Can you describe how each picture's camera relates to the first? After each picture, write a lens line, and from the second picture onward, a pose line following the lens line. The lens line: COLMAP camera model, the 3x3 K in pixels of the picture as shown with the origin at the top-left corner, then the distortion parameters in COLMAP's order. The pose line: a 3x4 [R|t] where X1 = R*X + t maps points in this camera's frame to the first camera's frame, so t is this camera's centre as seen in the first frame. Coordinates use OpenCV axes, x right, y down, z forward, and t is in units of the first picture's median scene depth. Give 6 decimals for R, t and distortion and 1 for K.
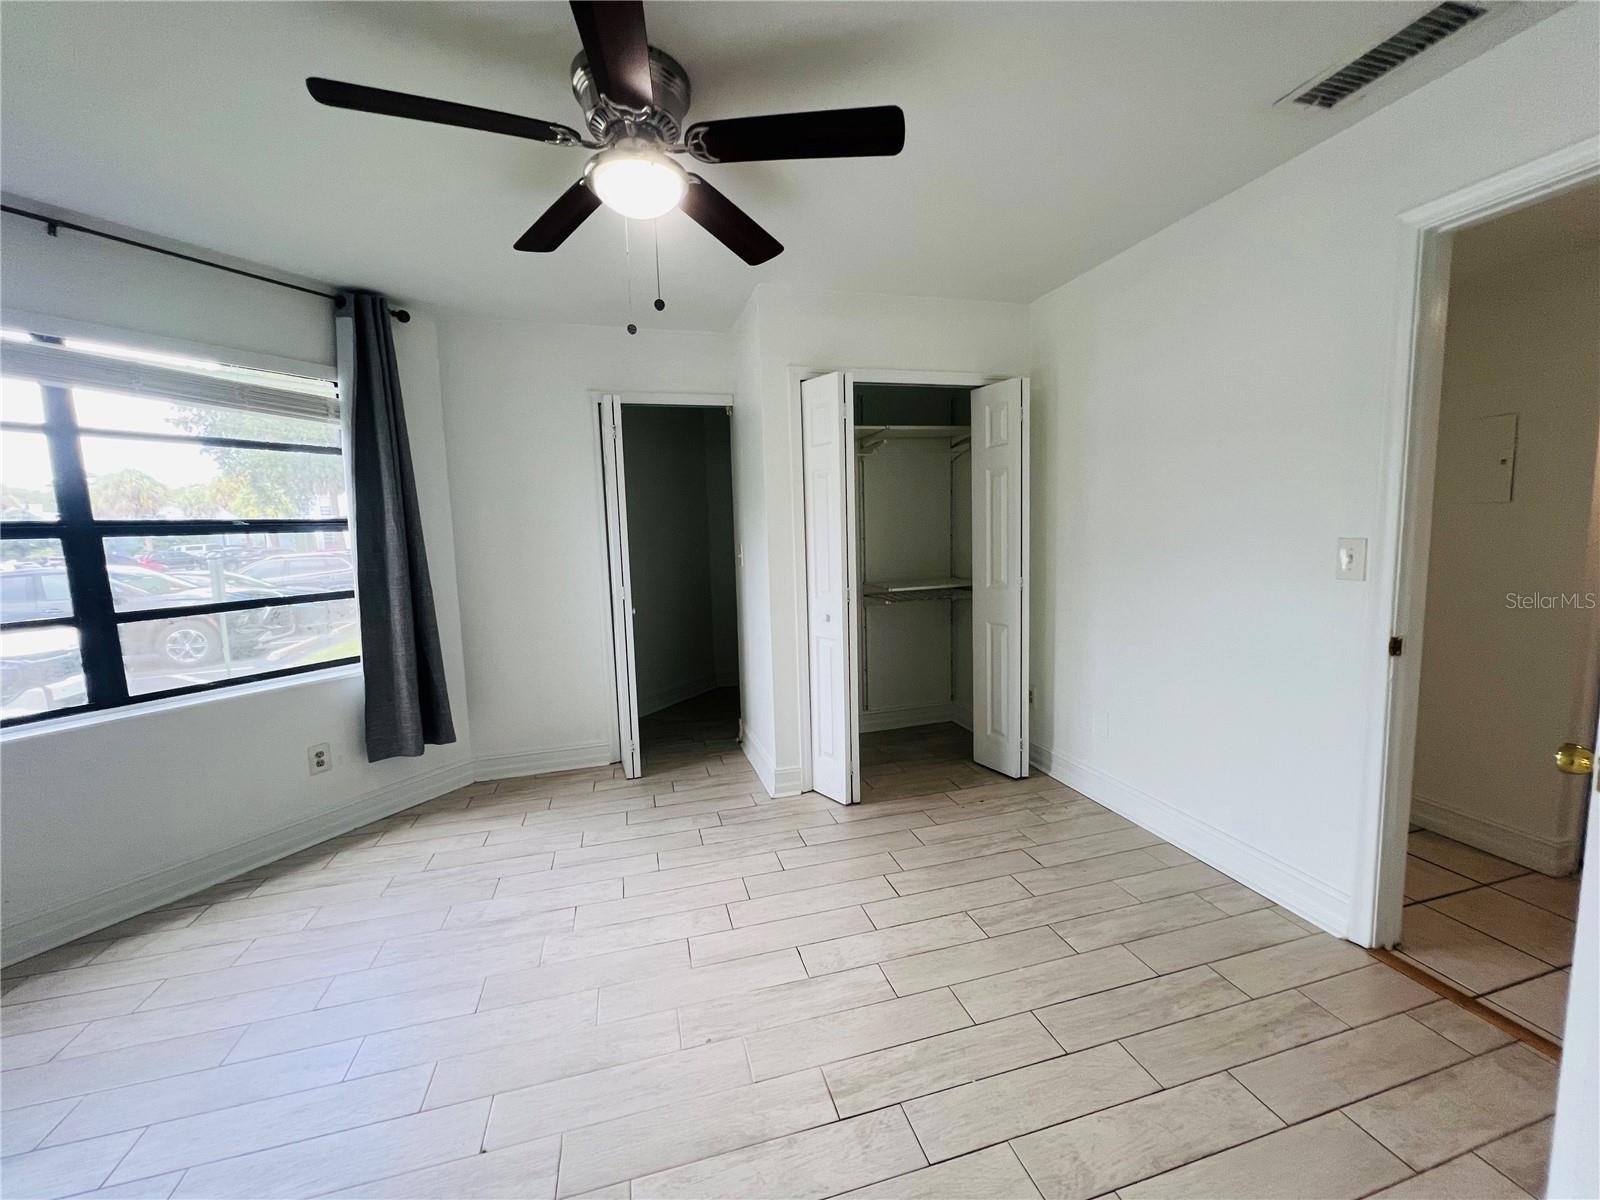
lens RADIAL K [[639.2, 0, 802.3], [0, 639.2, 598.3], [0, 0, 1]] dist [0.001789, 0.000296]
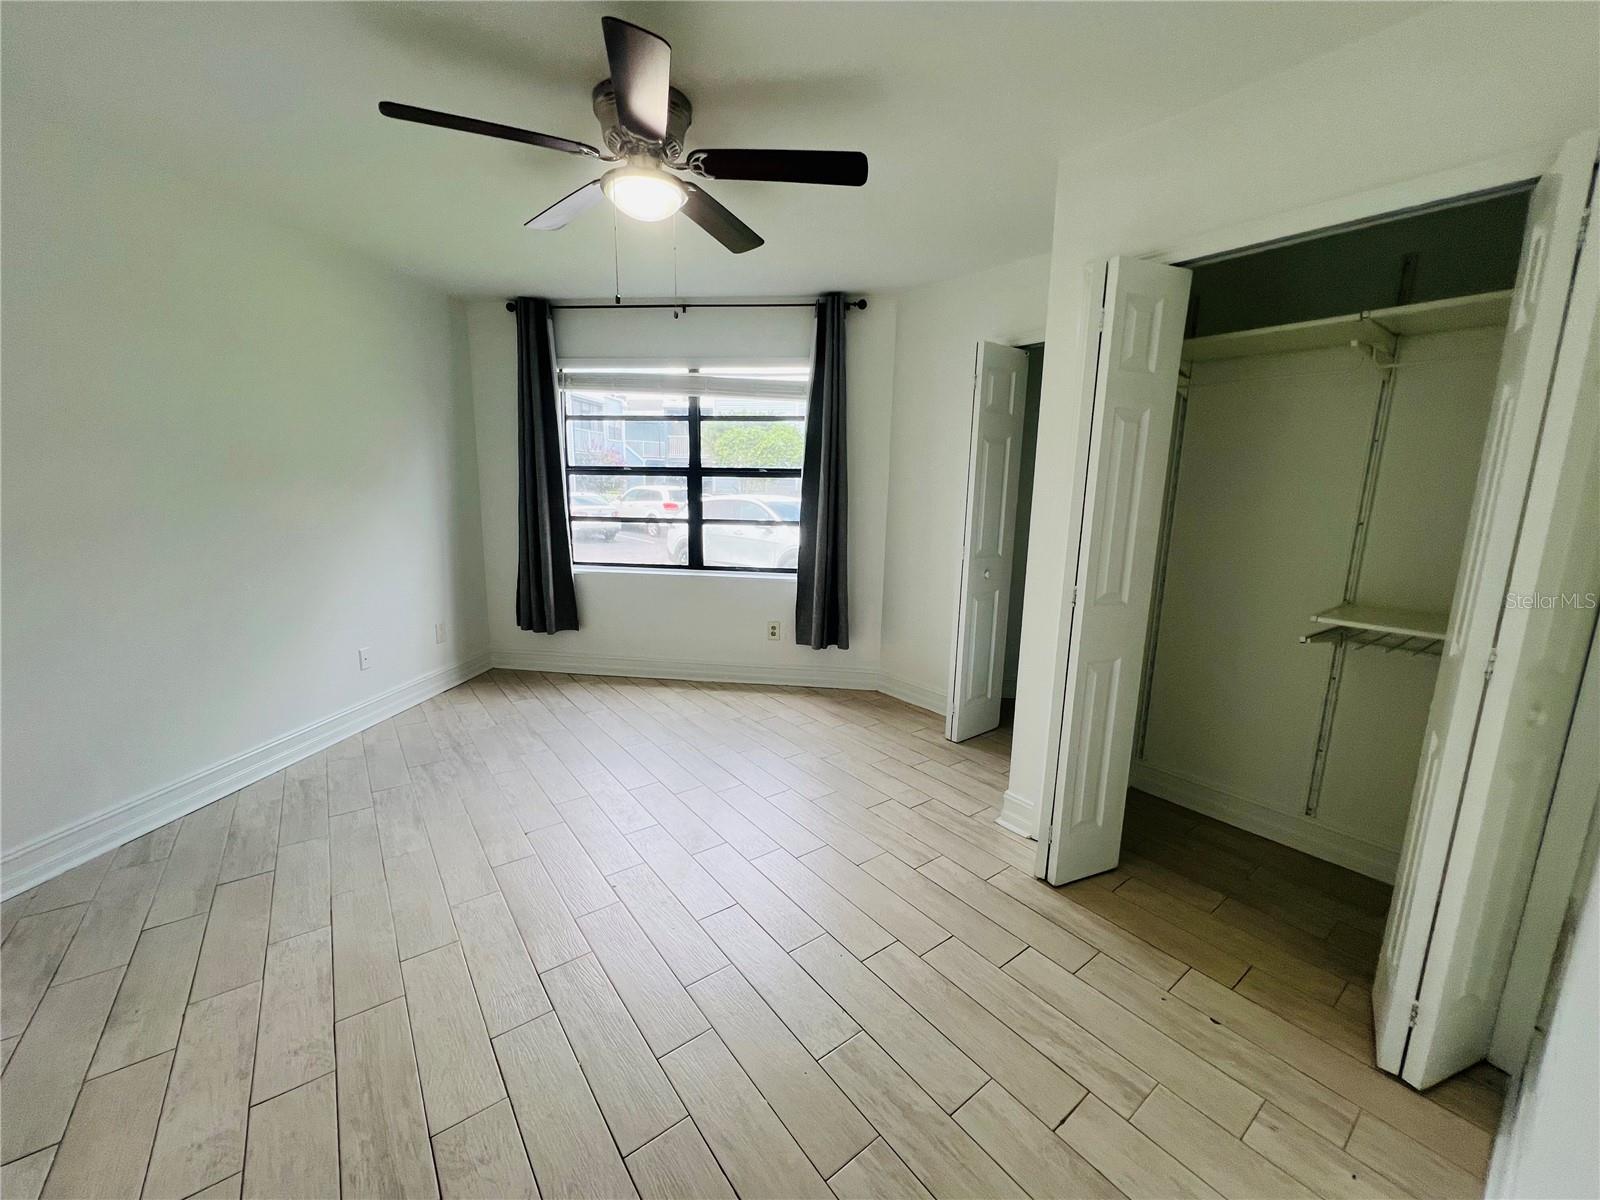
lens RADIAL K [[639.2, 0, 802.3], [0, 639.2, 598.3], [0, 0, 1]] dist [0.001789, 0.000296]
pose [[0.367974, 0.206599, -0.906593, 0.611193], [-0.132219, 0.976722, 0.168914, -0.084894], [0.920387, 0.057713, 0.386725, 0.478964]]
